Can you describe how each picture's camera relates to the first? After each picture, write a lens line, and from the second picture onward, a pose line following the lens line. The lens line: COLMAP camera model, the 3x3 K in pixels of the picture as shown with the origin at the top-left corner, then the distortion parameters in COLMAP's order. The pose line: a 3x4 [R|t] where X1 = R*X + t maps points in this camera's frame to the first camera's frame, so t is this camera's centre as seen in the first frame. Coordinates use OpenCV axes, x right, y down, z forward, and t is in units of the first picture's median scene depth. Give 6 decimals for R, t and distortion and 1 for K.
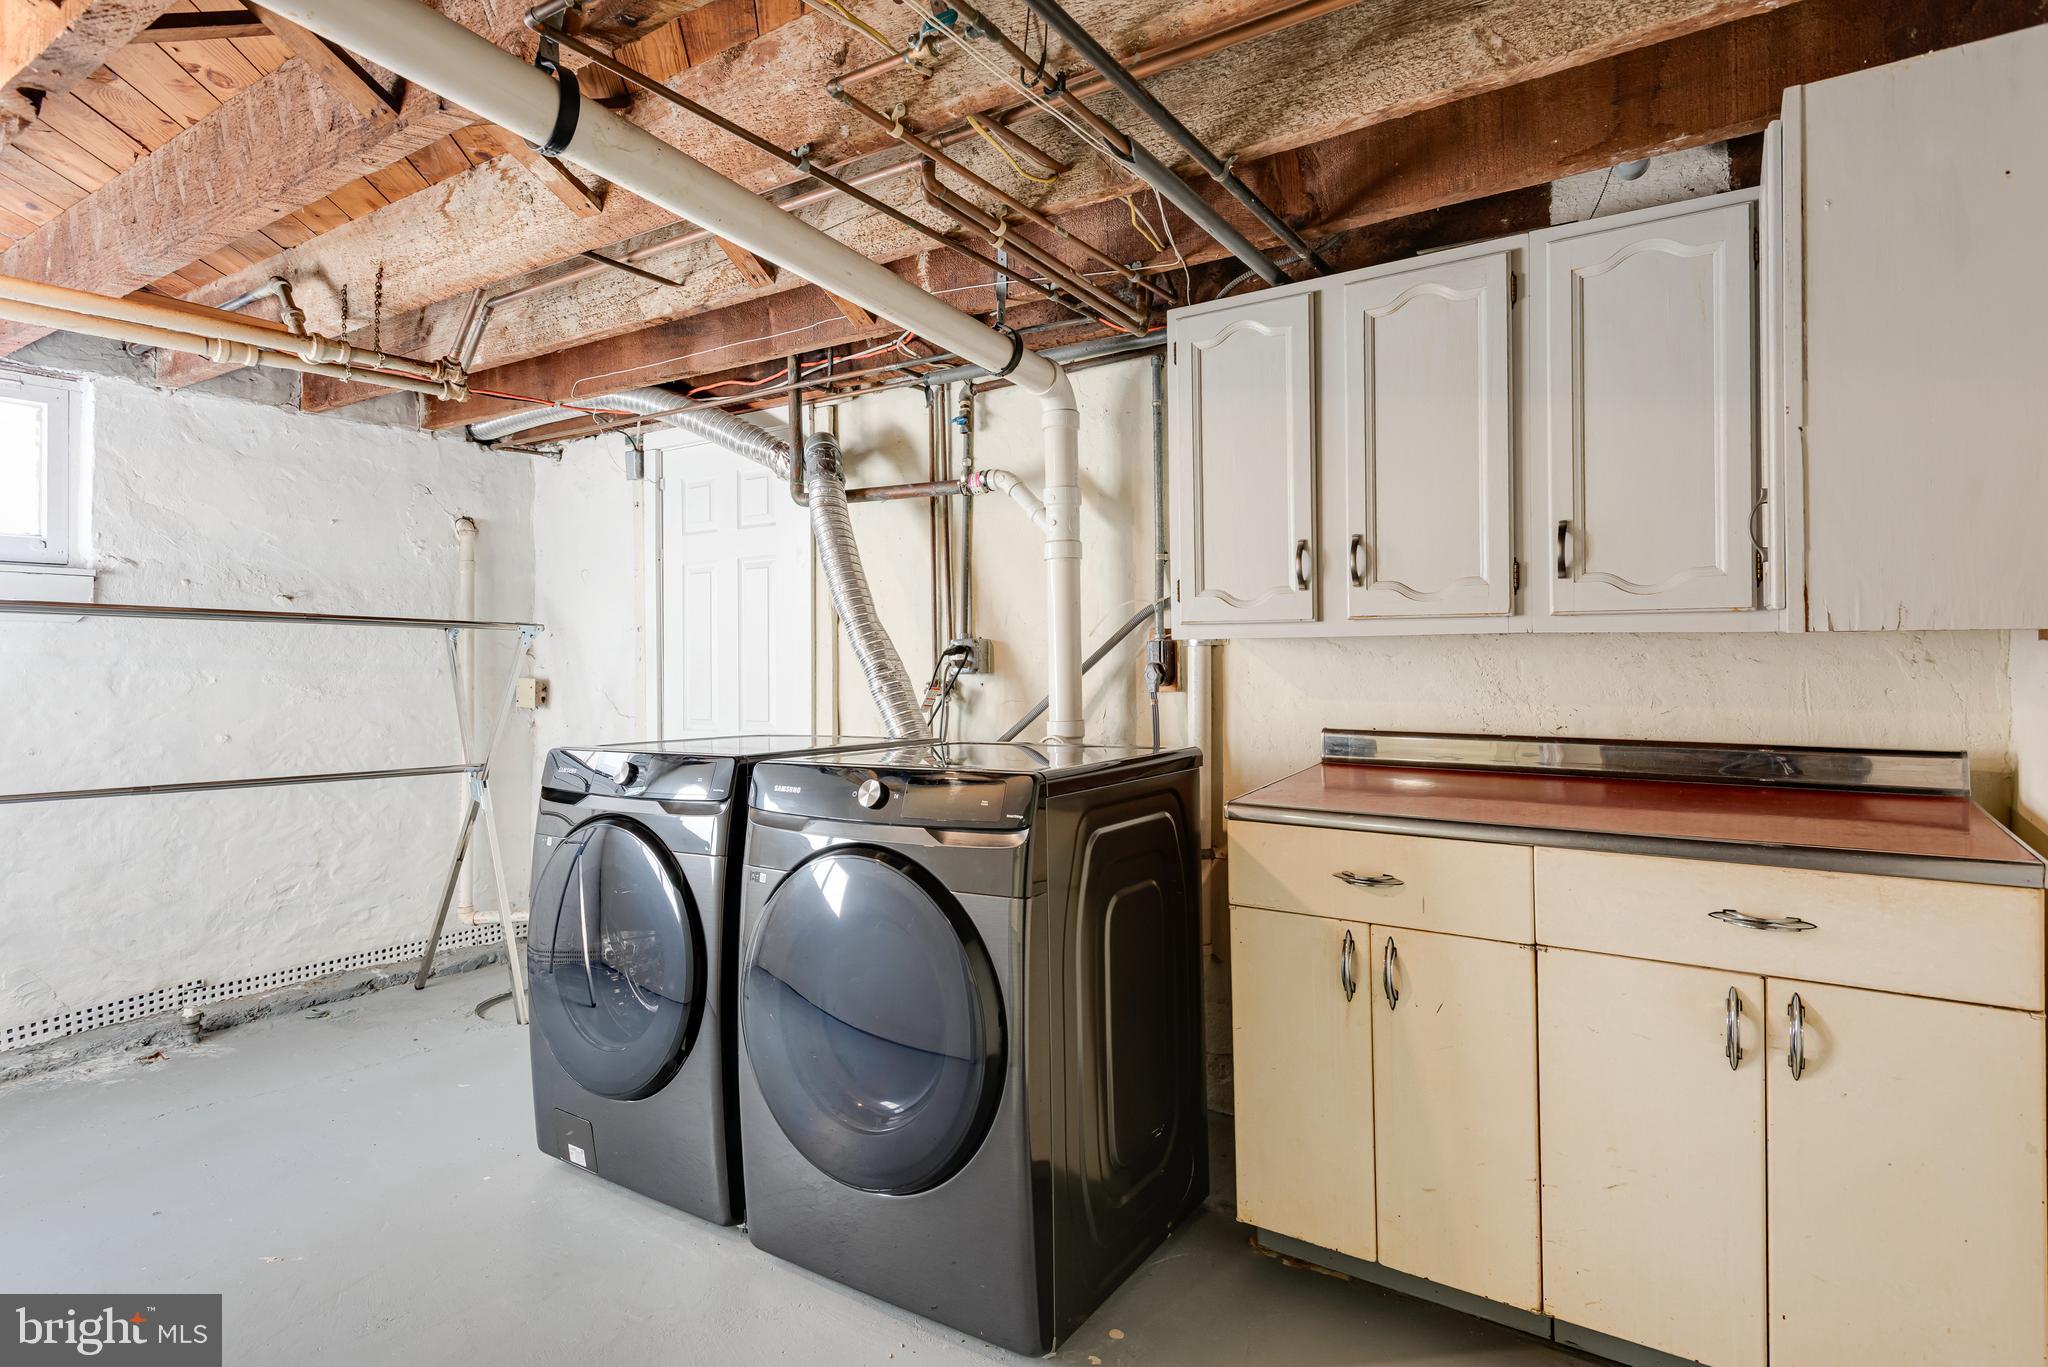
lens RADIAL K [[1044.1, 0, 1019.5], [0, 1044.1, 654.5], [0, 0, 1]] dist [-0.001015, -0.000791]
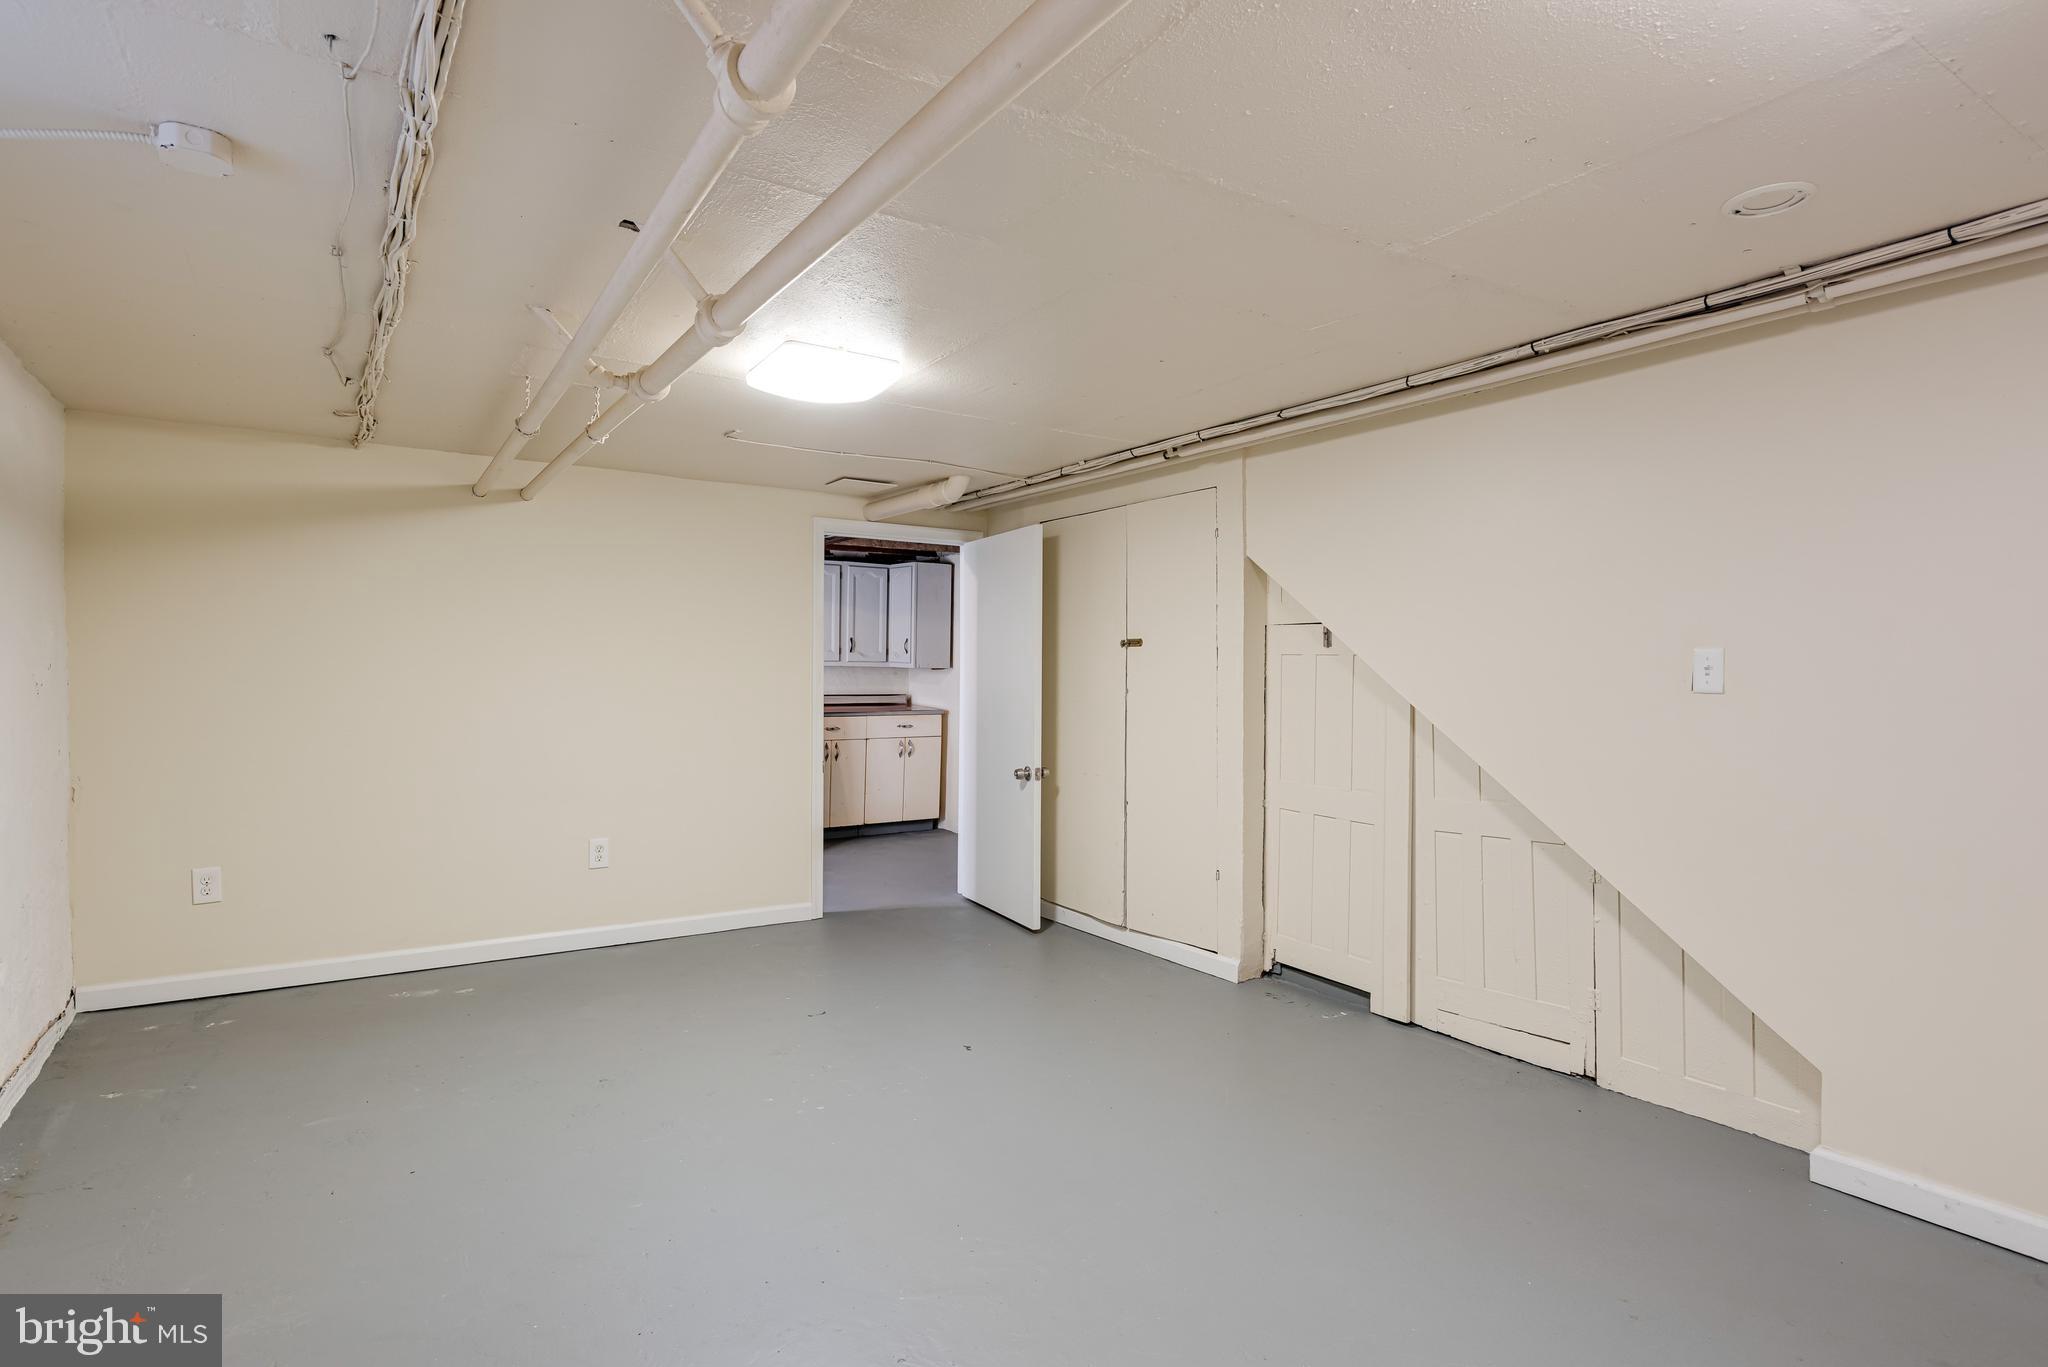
lens RADIAL K [[1044.1, 0, 1019.5], [0, 1044.1, 654.5], [0, 0, 1]] dist [-0.001015, -0.000791]
pose [[0.378064, 0.020078, 0.925562, -2.778996], [-0.014516, 0.999770, -0.015759, -0.011572], [-0.925666, -0.007478, 0.378269, -1.037695]]
